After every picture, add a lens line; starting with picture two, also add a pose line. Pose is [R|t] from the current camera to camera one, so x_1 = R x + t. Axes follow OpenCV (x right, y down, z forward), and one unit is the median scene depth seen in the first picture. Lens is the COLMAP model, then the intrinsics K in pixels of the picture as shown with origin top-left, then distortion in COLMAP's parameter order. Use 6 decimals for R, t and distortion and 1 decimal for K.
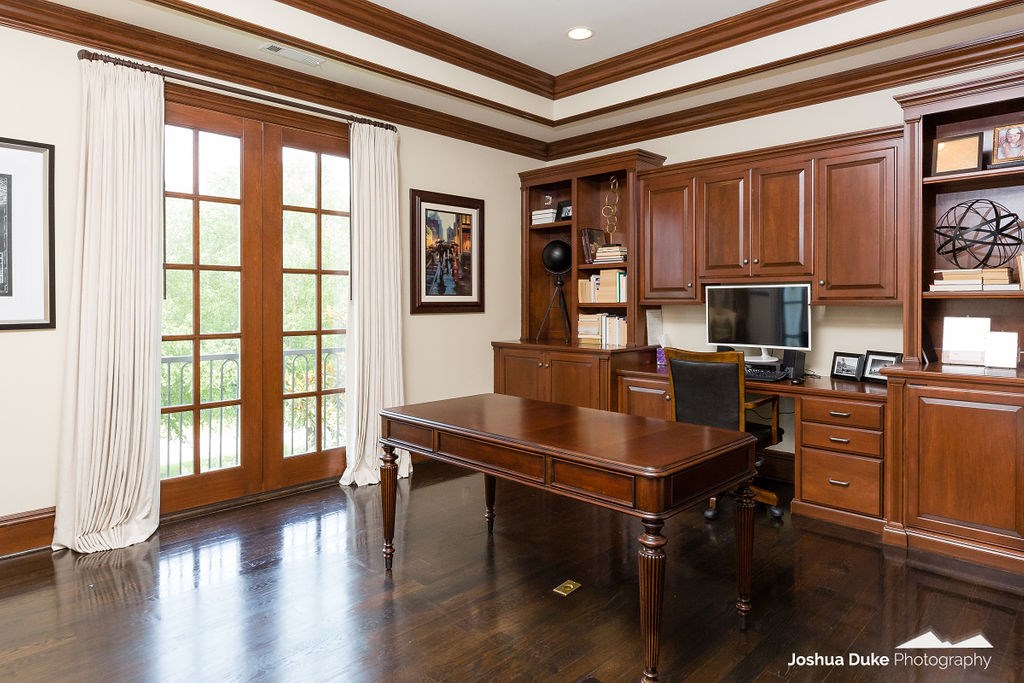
lens RADIAL K [[559.7, 0, 511.8], [0, 559.7, 308.4], [0, 0, 1]] dist [-0.000556, 0.000012]
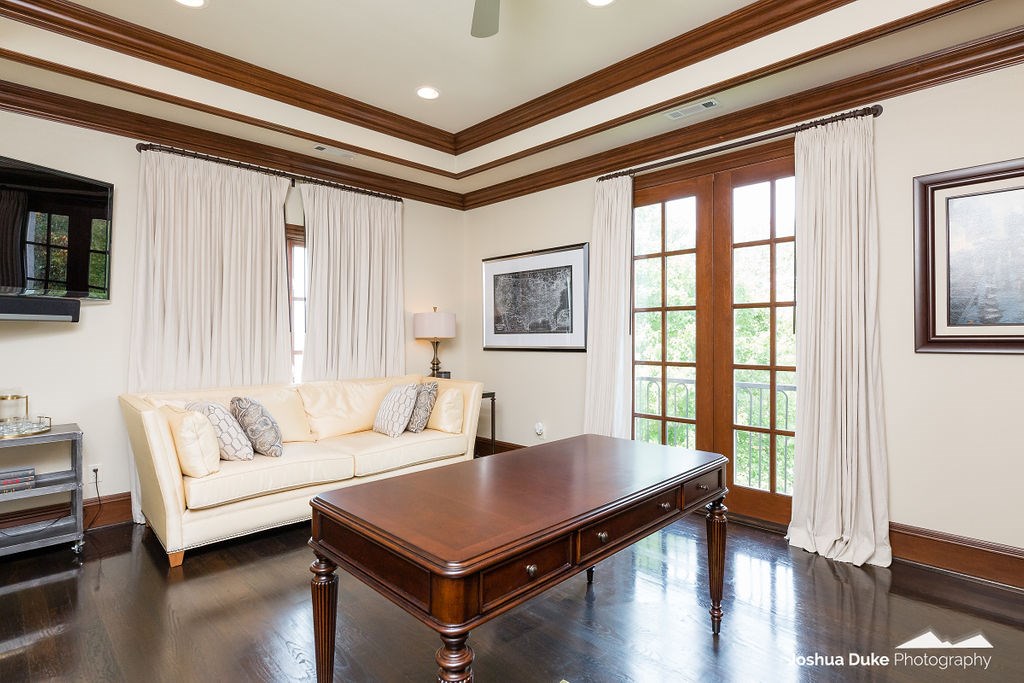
lens RADIAL K [[522.8, 0, 511.9], [0, 522.8, 334.9], [0, 0, 1]] dist [0.026174, -0.000009]
pose [[0.036014, 0.001356, -0.999350, 0.578281], [-0.007454, 0.999972, 0.001088, -0.011716], [0.999324, 0.007410, 0.036023, 0.562416]]
